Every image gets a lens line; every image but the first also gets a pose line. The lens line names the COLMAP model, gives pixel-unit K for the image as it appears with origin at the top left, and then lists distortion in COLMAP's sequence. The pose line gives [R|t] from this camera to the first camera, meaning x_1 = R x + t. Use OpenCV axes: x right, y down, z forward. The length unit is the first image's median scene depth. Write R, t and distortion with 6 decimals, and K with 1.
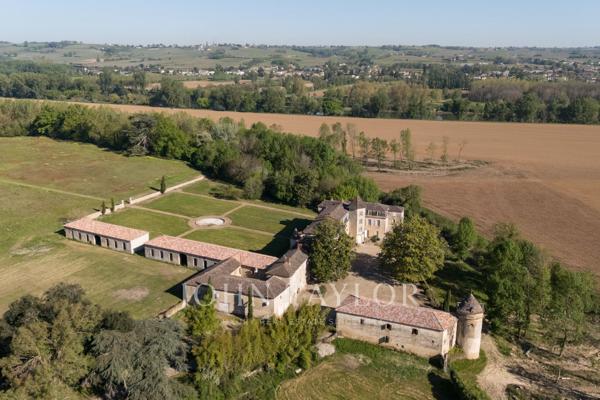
lens RADIAL K [[519.4, 0, 300.0], [0, 519.4, 200.0], [0, 0, 1]] dist [0.119710, -0.173964]
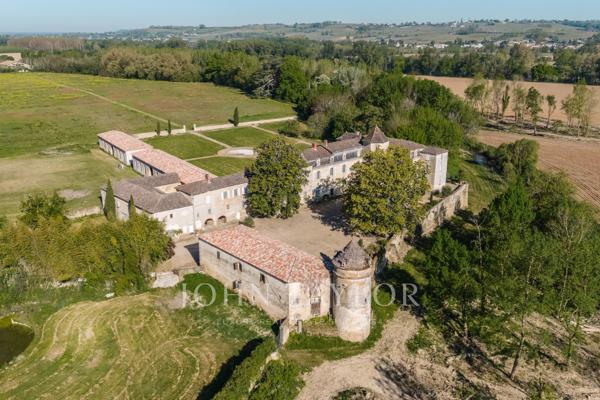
lens RADIAL K [[519.4, 0, 300.0], [0, 519.4, 200.0], [0, 0, 1]] dist [0.119710, -0.173964]
pose [[0.888618, 0.134320, -0.438538, 0.189846], [-0.121424, 0.990936, 0.057471, 0.035709], [0.442283, 0.002179, 0.896873, 0.140904]]
